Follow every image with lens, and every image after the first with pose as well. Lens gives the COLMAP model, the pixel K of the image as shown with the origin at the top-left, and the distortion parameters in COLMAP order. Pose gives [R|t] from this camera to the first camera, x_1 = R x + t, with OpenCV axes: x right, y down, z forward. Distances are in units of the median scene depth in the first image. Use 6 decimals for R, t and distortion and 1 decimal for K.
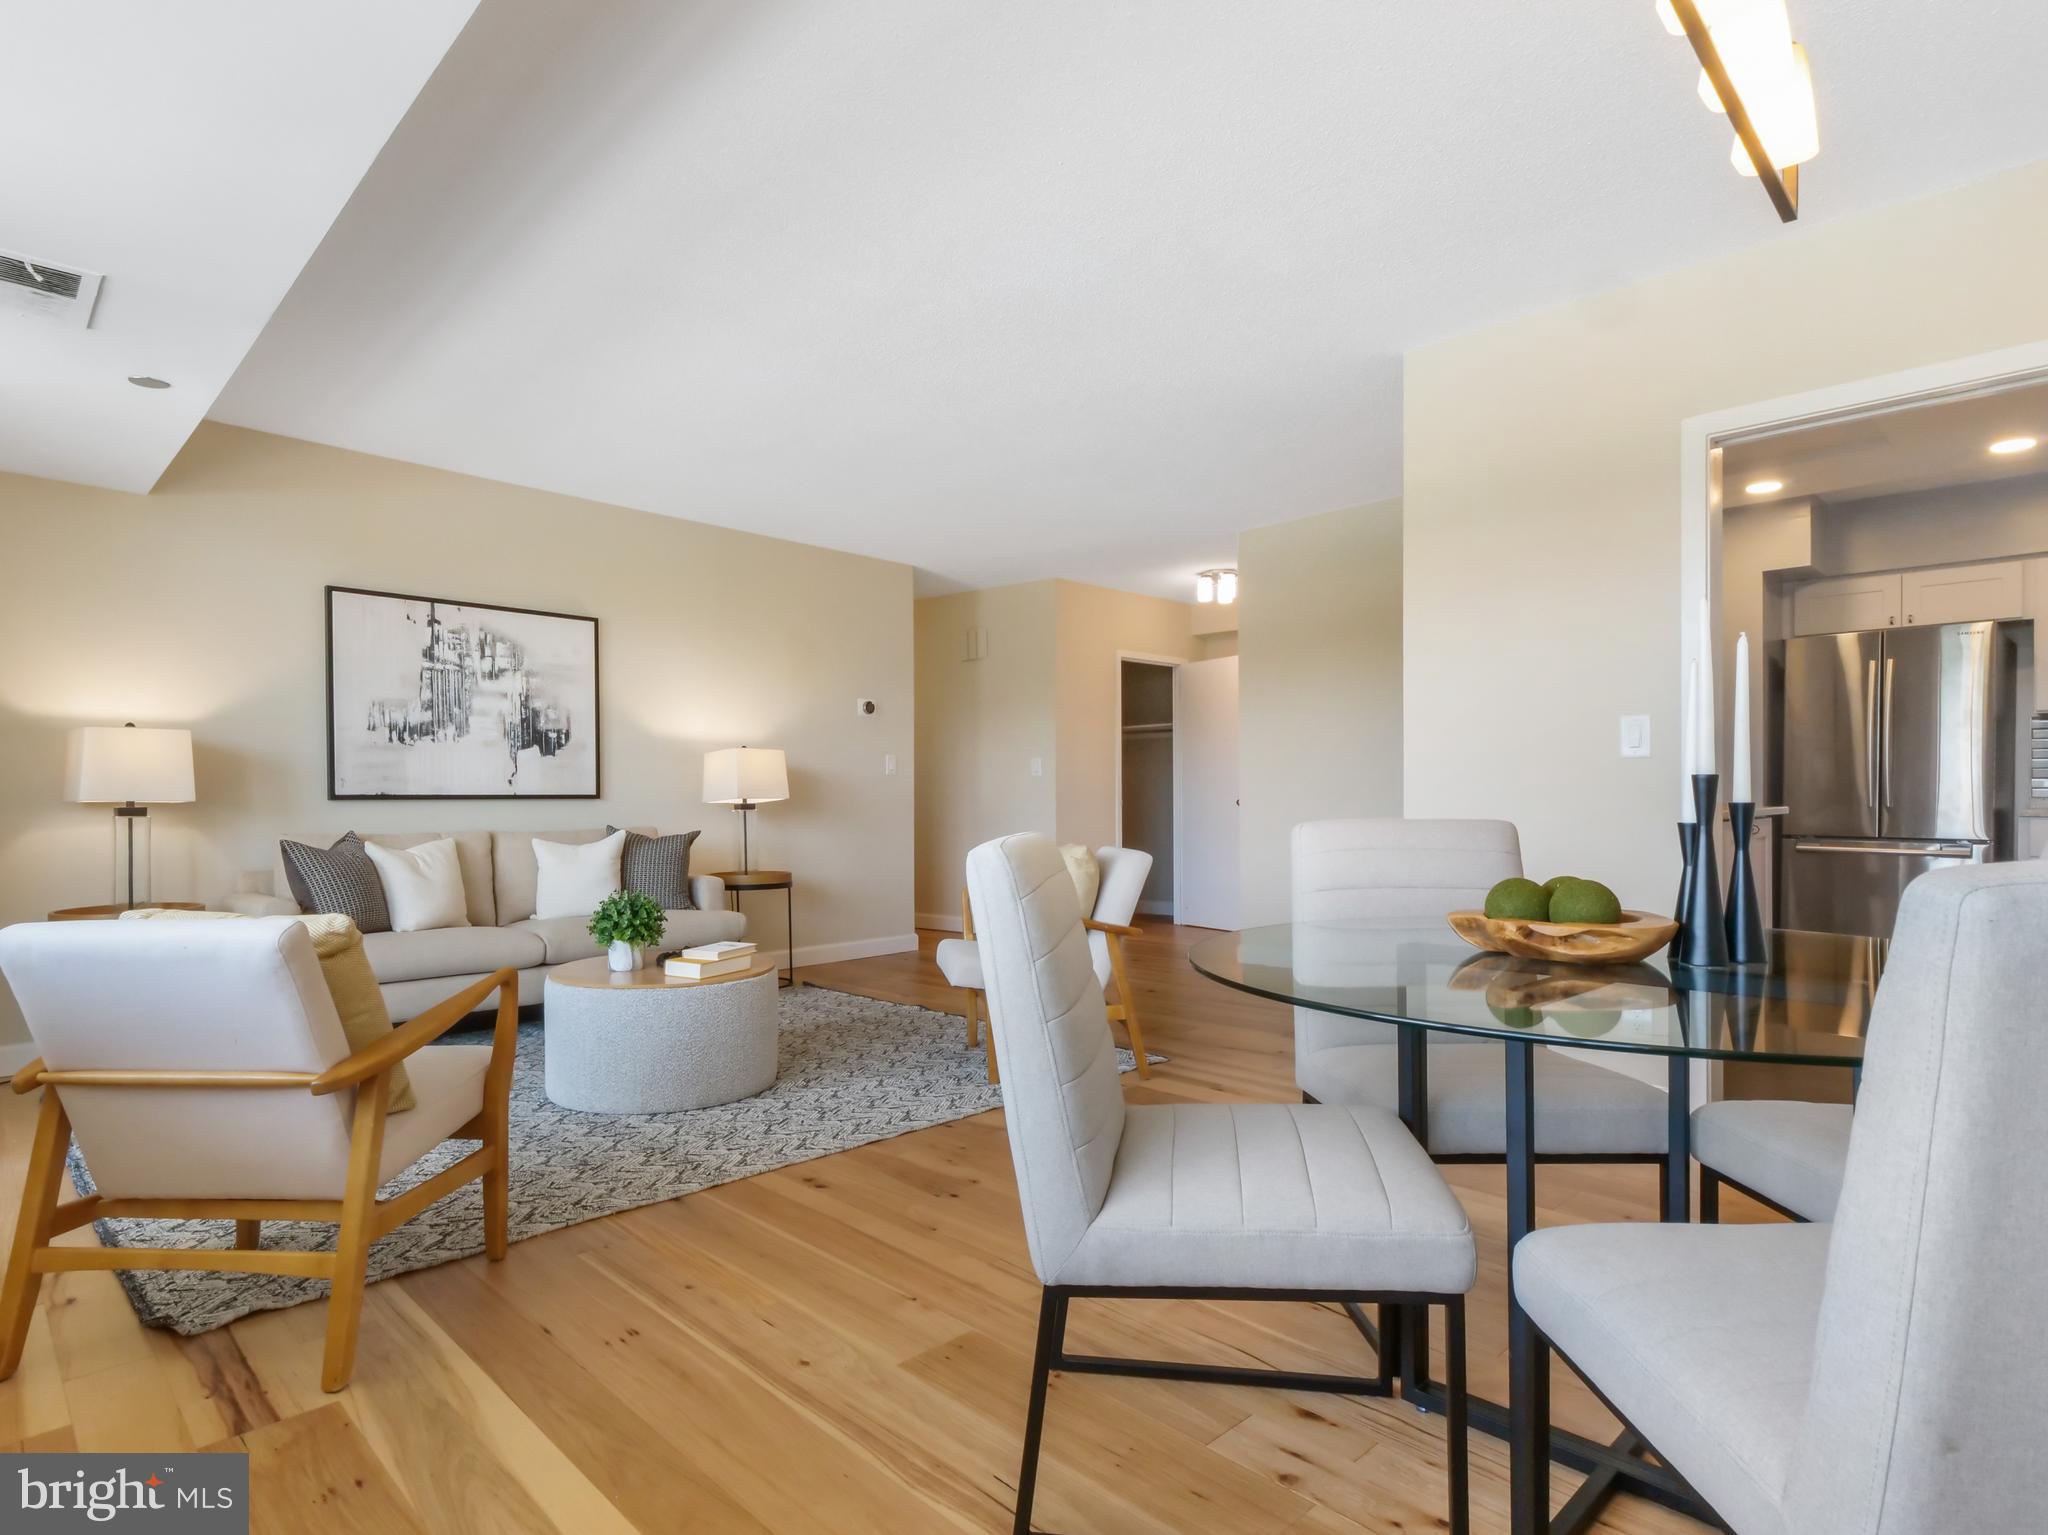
lens RADIAL K [[1109.0, 0, 986.7], [0, 1109.0, 796.8], [0, 0, 1]] dist [0.008758, 0.001666]
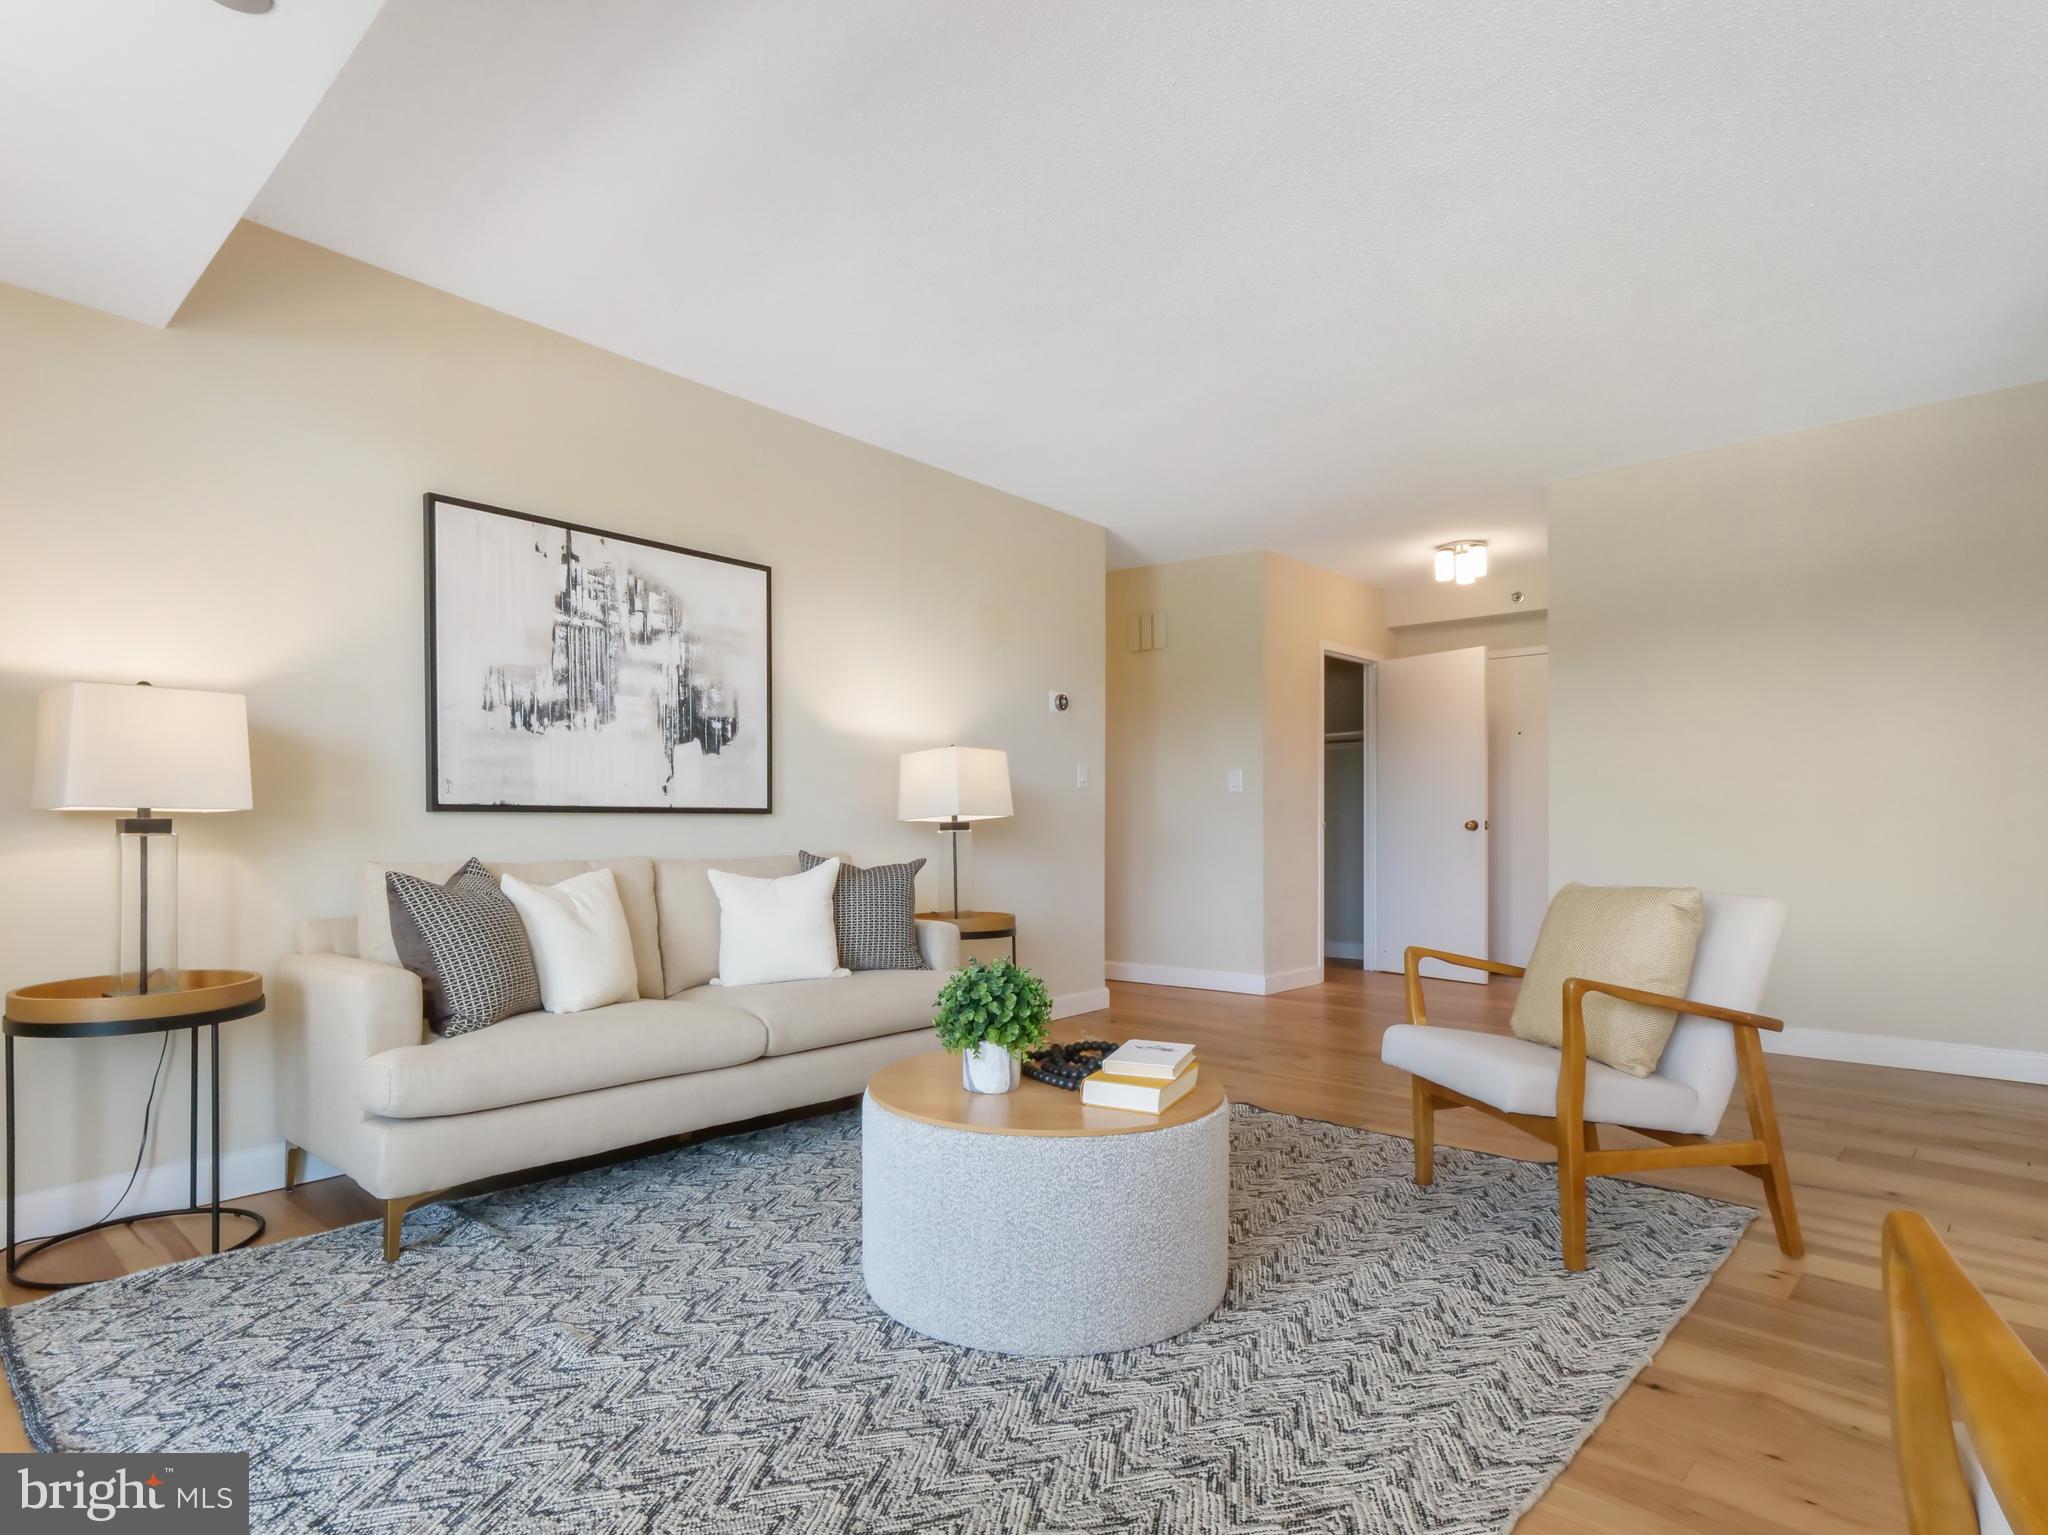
lens RADIAL K [[1109.0, 0, 986.5], [0, 1109.0, 818.9], [0, 0, 1]] dist [0.008758, 0.001666]
pose [[0.998966, 0.006000, 0.045072, -0.269017], [-0.005878, 0.999979, -0.002840, 0.006833], [-0.045089, 0.002572, 0.998980, 0.296330]]
